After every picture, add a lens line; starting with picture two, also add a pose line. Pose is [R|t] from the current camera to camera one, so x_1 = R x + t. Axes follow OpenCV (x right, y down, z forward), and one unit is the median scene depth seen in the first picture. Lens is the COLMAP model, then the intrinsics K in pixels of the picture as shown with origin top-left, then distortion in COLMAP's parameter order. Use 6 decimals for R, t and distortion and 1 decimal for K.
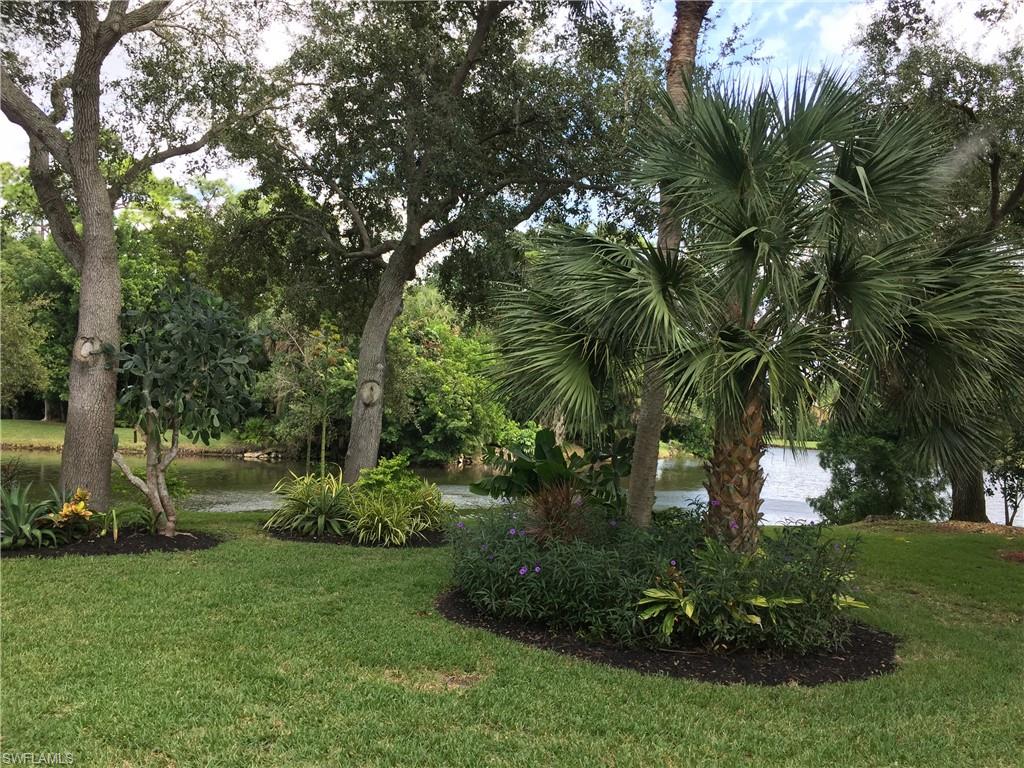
lens RADIAL K [[859.5, 0, 508.7], [0, 859.5, 381.9], [0, 0, 1]] dist [0.015885, -0.005467]
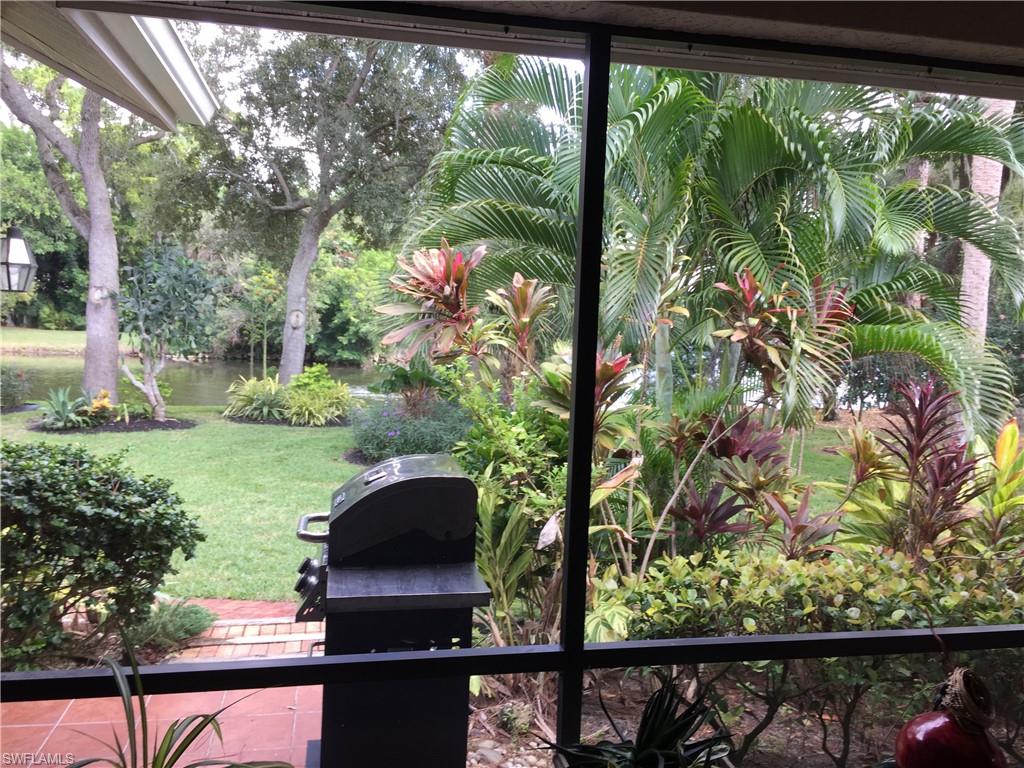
lens RADIAL K [[859.5, 0, 515.0], [0, 859.5, 383.8], [0, 0, 1]] dist [0.015885, -0.005467]
pose [[0.995152, -0.008654, 0.097962, 0.060100], [-0.003603, 0.992243, 0.124261, -0.064909], [-0.098278, -0.124012, 0.987402, -0.472569]]
